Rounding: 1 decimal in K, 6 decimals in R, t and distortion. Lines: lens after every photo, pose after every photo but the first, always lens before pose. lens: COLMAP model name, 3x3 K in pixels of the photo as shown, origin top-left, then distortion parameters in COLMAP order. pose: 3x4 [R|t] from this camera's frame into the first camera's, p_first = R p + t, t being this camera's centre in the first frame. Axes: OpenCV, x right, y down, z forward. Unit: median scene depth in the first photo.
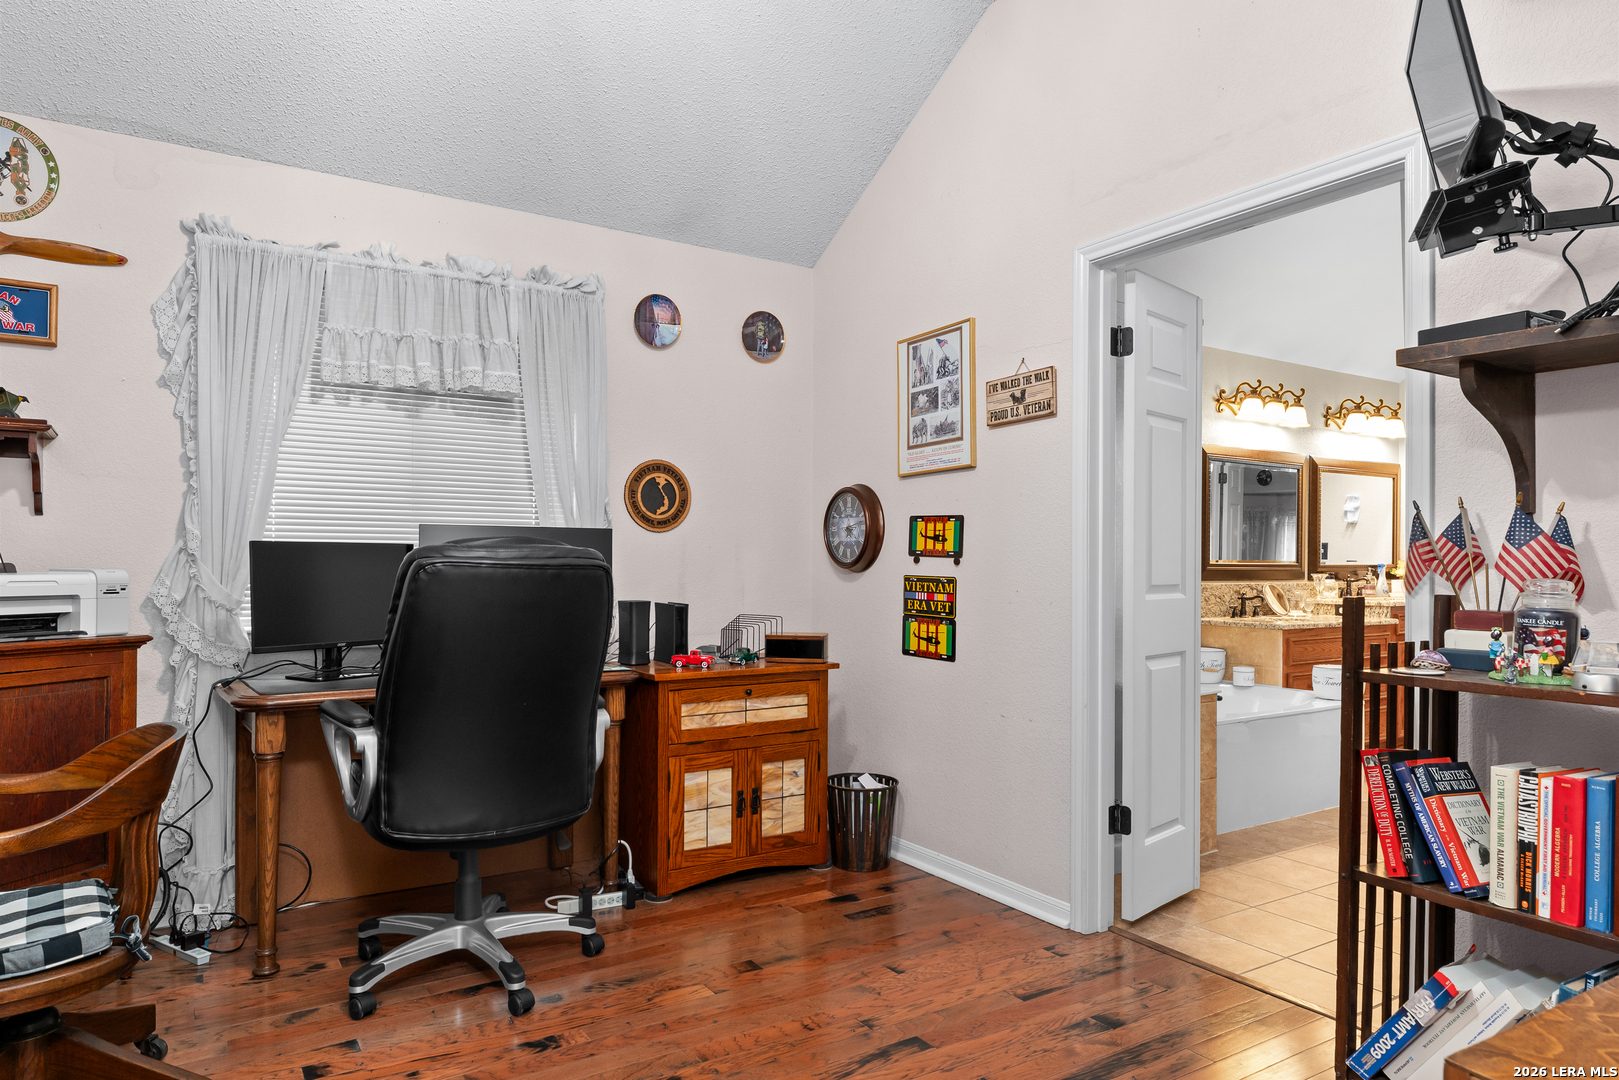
lens RADIAL K [[997.2, 0, 805.2], [0, 997.2, 553.7], [0, 0, 1]] dist [0.000031, -0.002339]
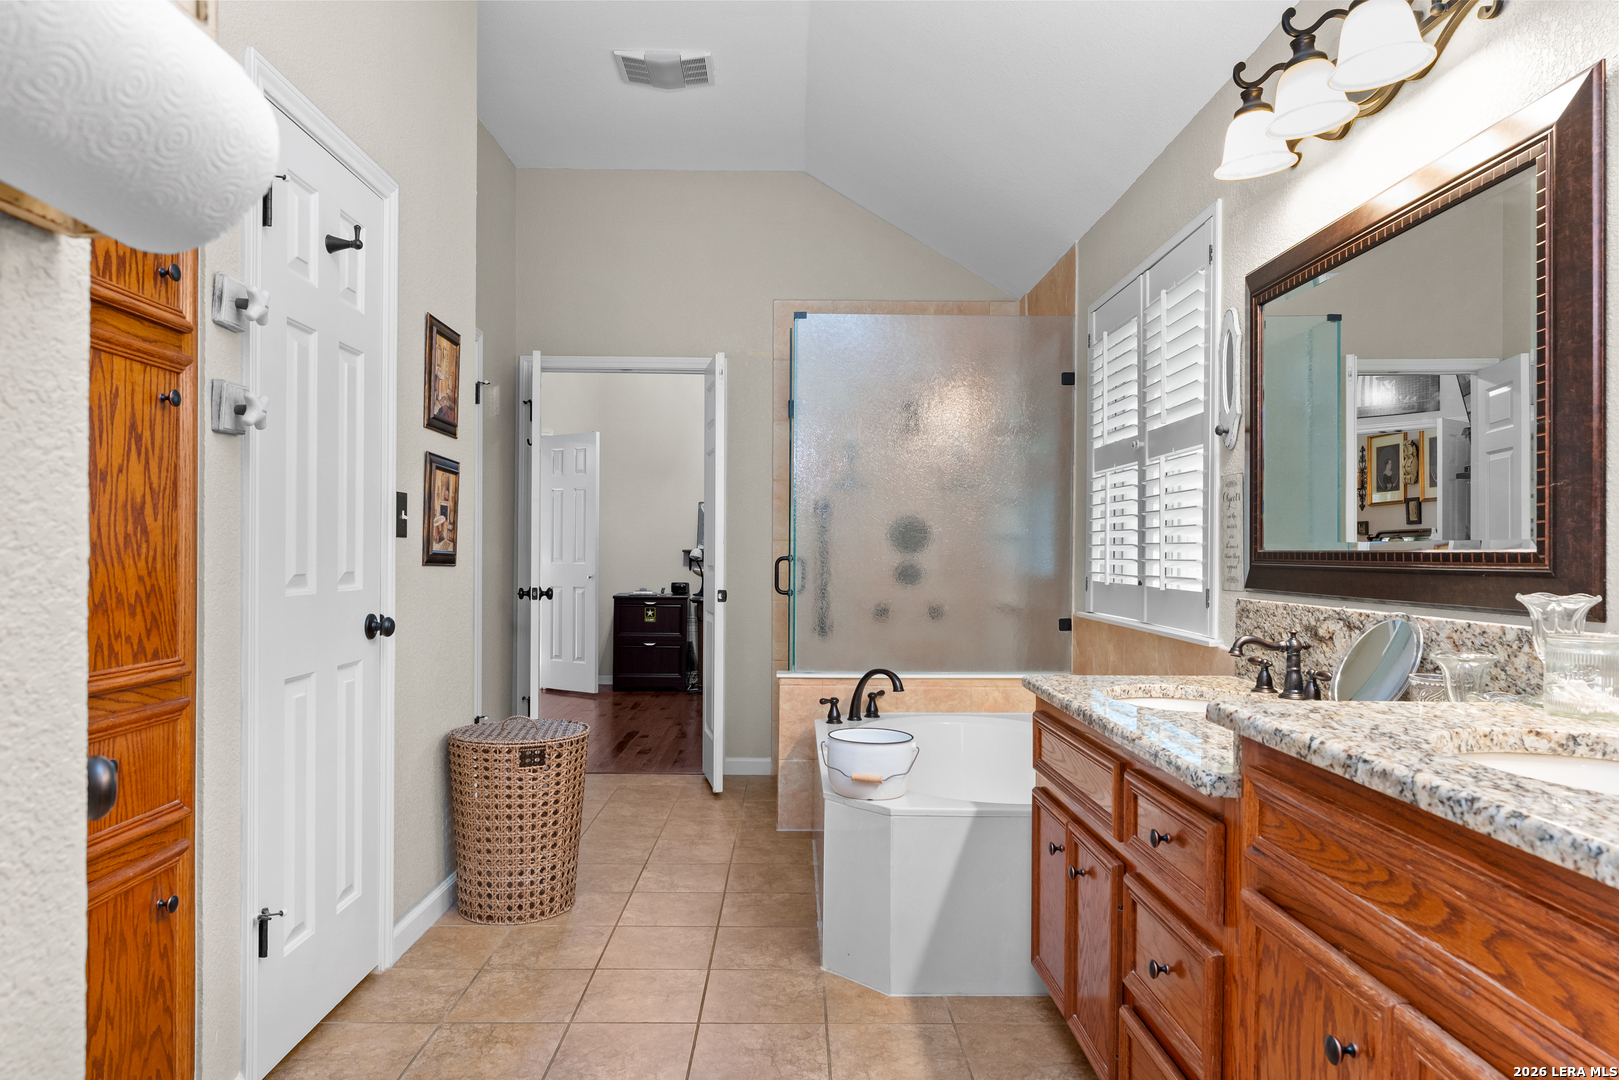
lens RADIAL K [[997.2, 0, 805.2], [0, 997.2, 553.7], [0, 0, 1]] dist [0.000031, -0.002339]
pose [[-0.526877, -0.010766, -0.849874, 0.927353], [-0.005056, 0.999942, -0.009533, 0.015802], [0.849927, -0.000726, -0.526900, 1.126224]]
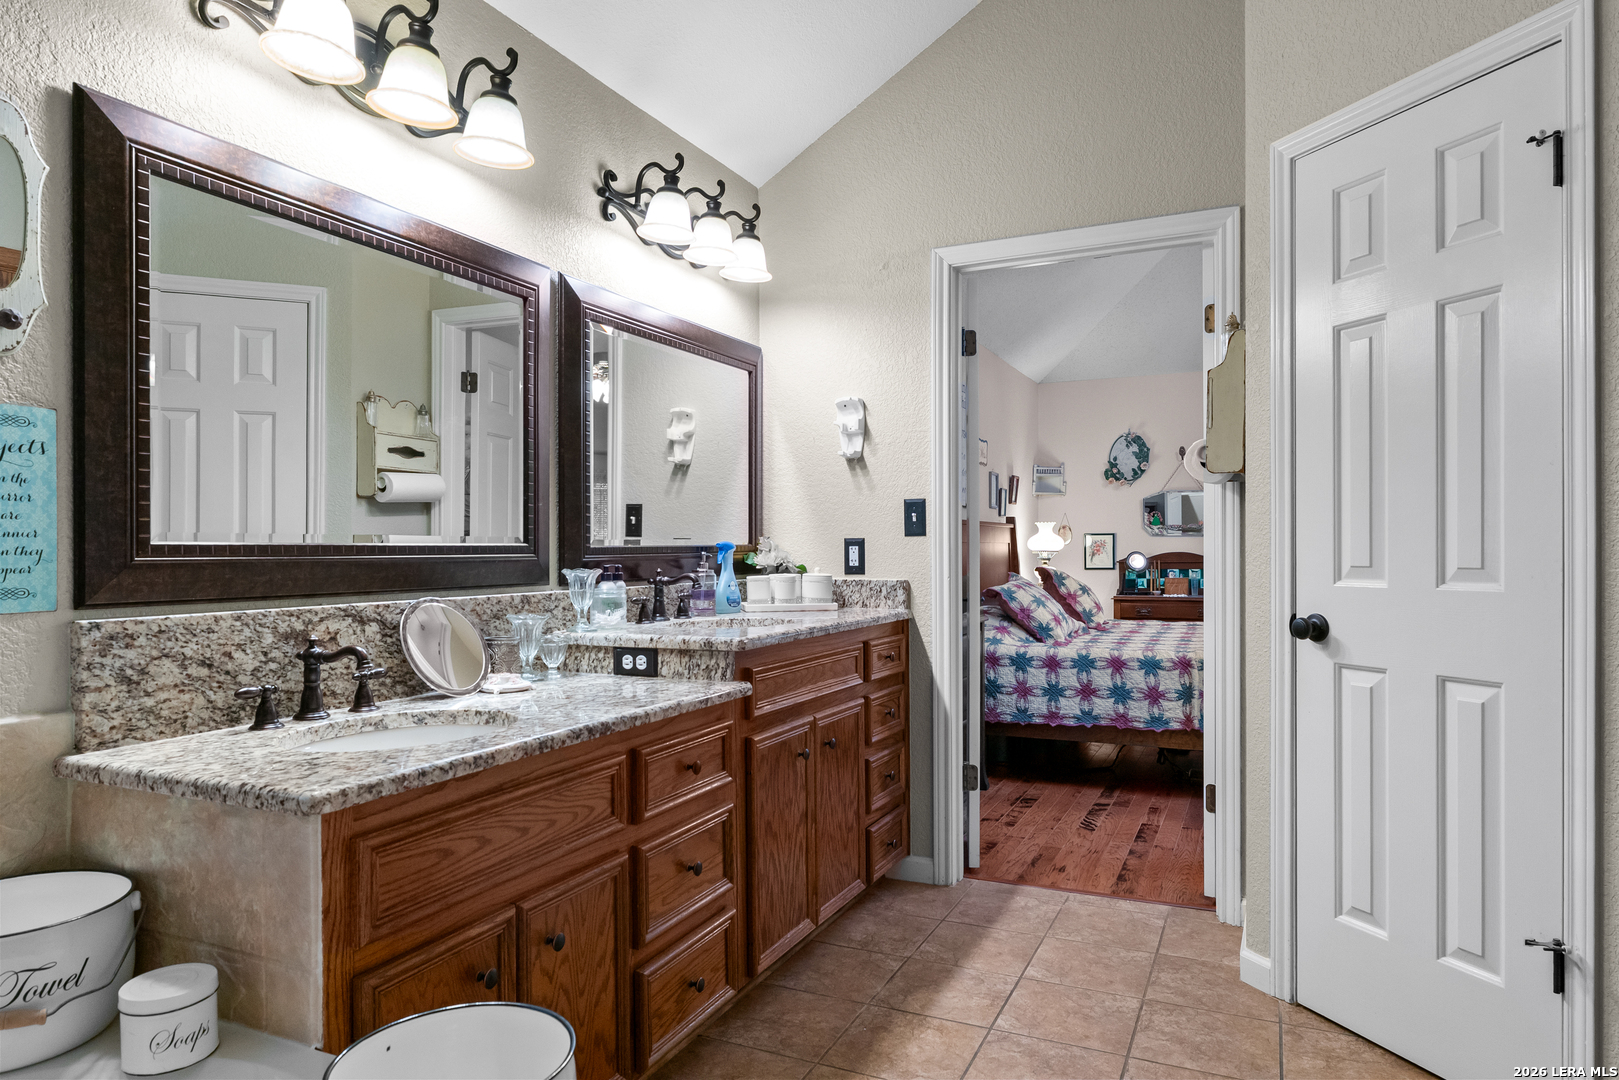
lens RADIAL K [[997.2, 0, 805.2], [0, 997.2, 553.7], [0, 0, 1]] dist [0.000031, -0.002339]
pose [[0.844830, -0.013297, 0.534870, 0.436287], [0.005903, 0.999862, 0.015533, 0.009718], [-0.535003, -0.009966, 0.844791, 0.710017]]
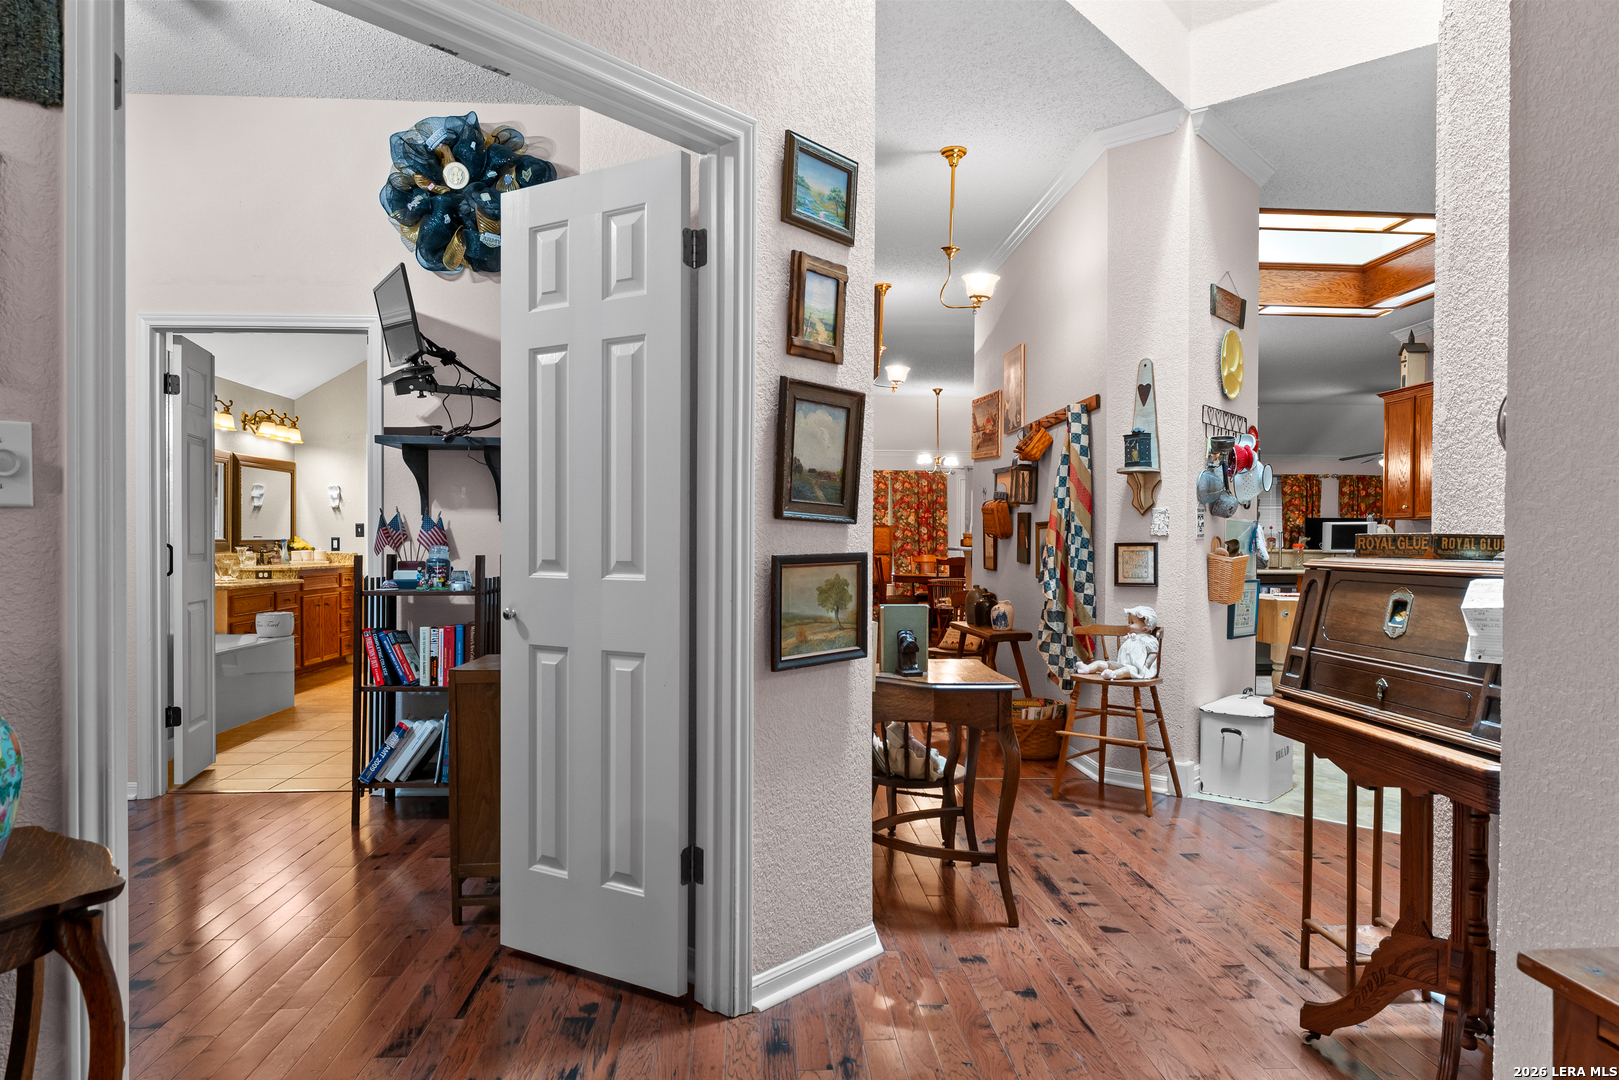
lens RADIAL K [[997.2, 0, 805.2], [0, 997.2, 553.7], [0, 0, 1]] dist [0.000031, -0.002339]
pose [[0.488101, -0.015659, 0.872647, -0.278498], [-0.006324, 0.999749, 0.021476, -0.003426], [-0.872764, -0.016001, 0.487879, -0.282217]]
